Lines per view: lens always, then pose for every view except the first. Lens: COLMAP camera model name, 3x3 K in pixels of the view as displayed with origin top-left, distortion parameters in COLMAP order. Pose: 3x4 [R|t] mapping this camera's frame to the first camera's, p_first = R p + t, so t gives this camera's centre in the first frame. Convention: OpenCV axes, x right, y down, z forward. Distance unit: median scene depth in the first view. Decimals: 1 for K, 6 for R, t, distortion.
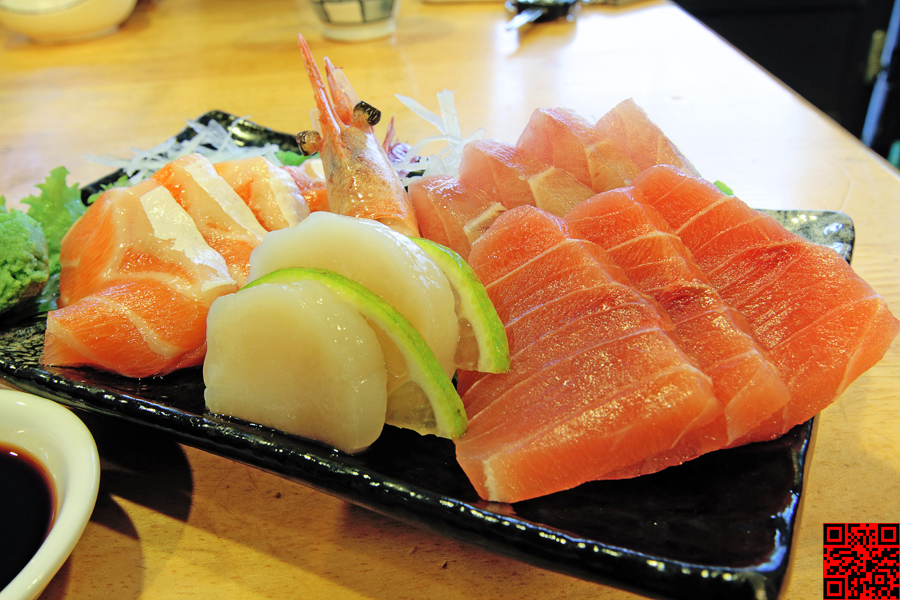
lens RADIAL K [[815.6, 0, 450.0], [0, 815.6, 300.0], [0, 0, 1]] dist [-0.086958, 0.115253]
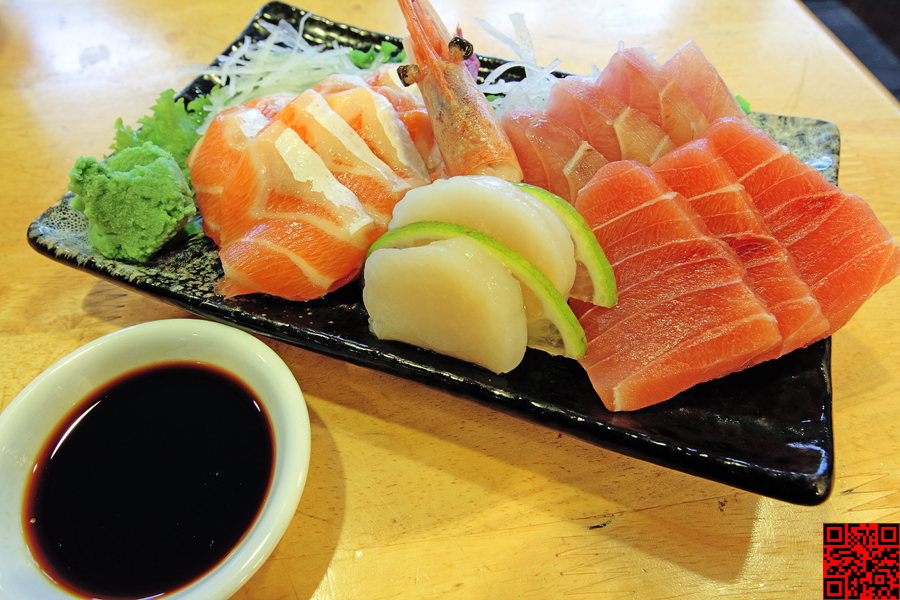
lens RADIAL K [[630.8, 0, 450.0], [0, 630.8, 300.0], [0, 0, 1]] dist [-0.108493, 0.107249]
pose [[0.994632, -0.056185, 0.086895, -0.239708], [0.021191, 0.932552, 0.360412, -0.244419], [-0.101284, -0.356636, 0.928737, 0.086744]]
